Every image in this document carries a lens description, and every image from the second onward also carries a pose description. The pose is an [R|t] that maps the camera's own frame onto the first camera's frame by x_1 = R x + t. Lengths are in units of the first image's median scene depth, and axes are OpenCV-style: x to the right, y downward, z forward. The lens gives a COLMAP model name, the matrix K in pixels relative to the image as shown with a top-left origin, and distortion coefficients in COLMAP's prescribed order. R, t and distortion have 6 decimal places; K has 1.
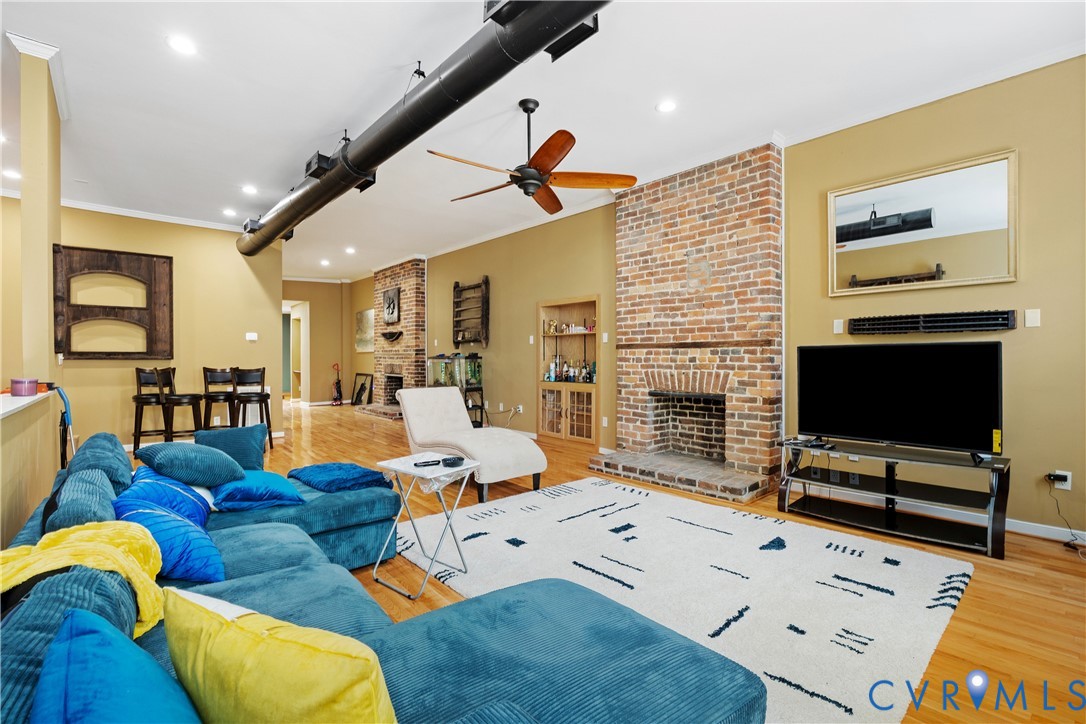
lens RADIAL K [[485.3, 0, 543.0], [0, 485.3, 362.0], [0, 0, 1]] dist [-0.023245, 0.000012]
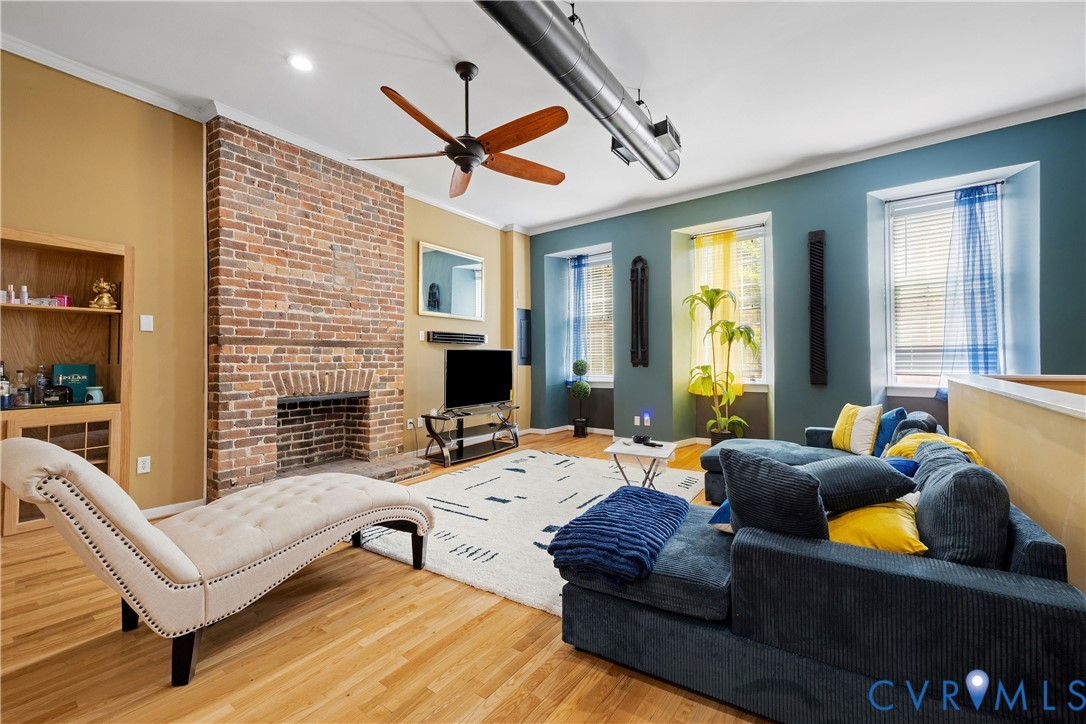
lens RADIAL K [[455.1, 0, 543.6], [0, 455.1, 350.2], [0, 0, 1]] dist [0.009200, -0.000090]
pose [[-0.253596, 0.023175, 0.967033, -0.661462], [0.014122, 0.999695, -0.020255, 0.002130], [-0.967207, 0.008520, -0.253846, 0.820326]]
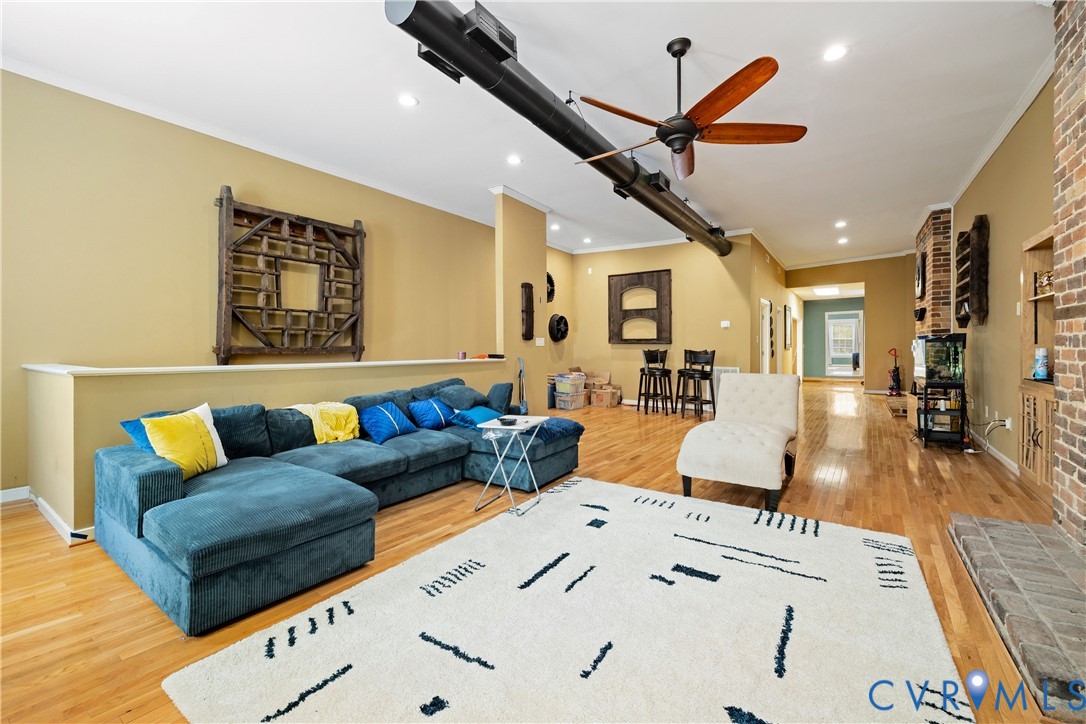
lens RADIAL K [[455.1, 0, 543.6], [0, 455.1, 350.2], [0, 0, 1]] dist [0.009200, -0.000090]
pose [[0.254737, 0.010272, -0.966956, 0.535592], [-0.004130, 0.999946, 0.009535, 0.002916], [0.967001, 0.001565, 0.254766, 0.422903]]
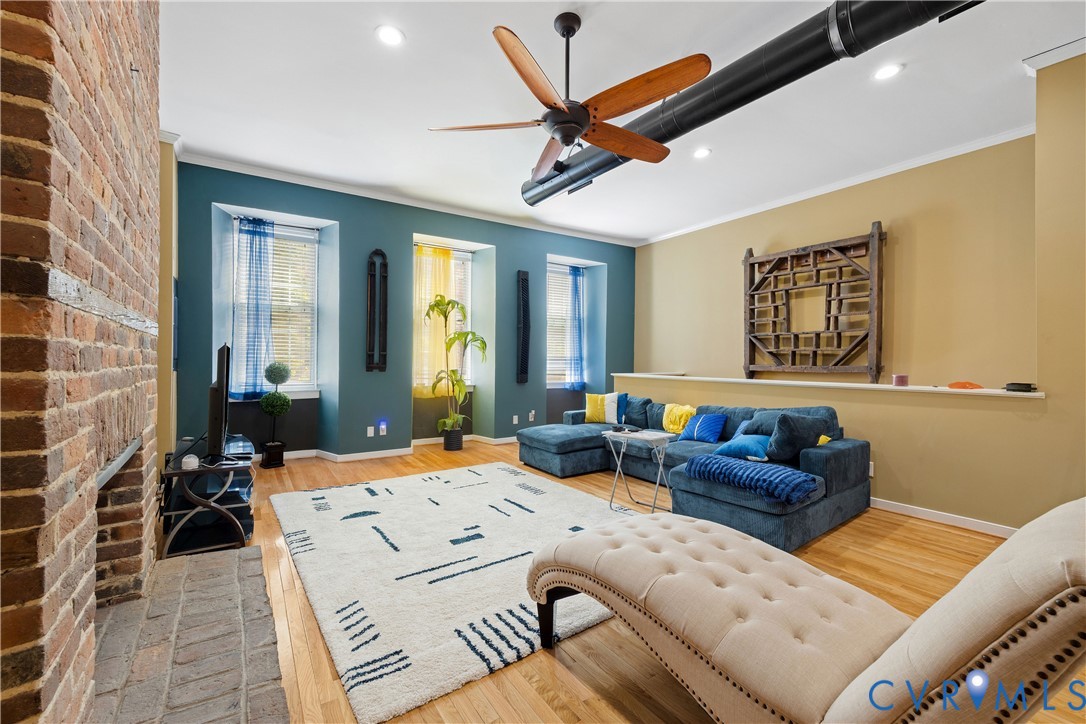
lens RADIAL K [[439.3, 0, 538.7], [0, 439.3, 360.2], [0, 0, 1]] dist [0.007218, -0.000095]
pose [[-0.994689, -0.003936, 0.102852, -0.043151], [-0.004047, 0.999991, -0.000876, -0.002870], [-0.102848, -0.001287, -0.994696, 1.286509]]
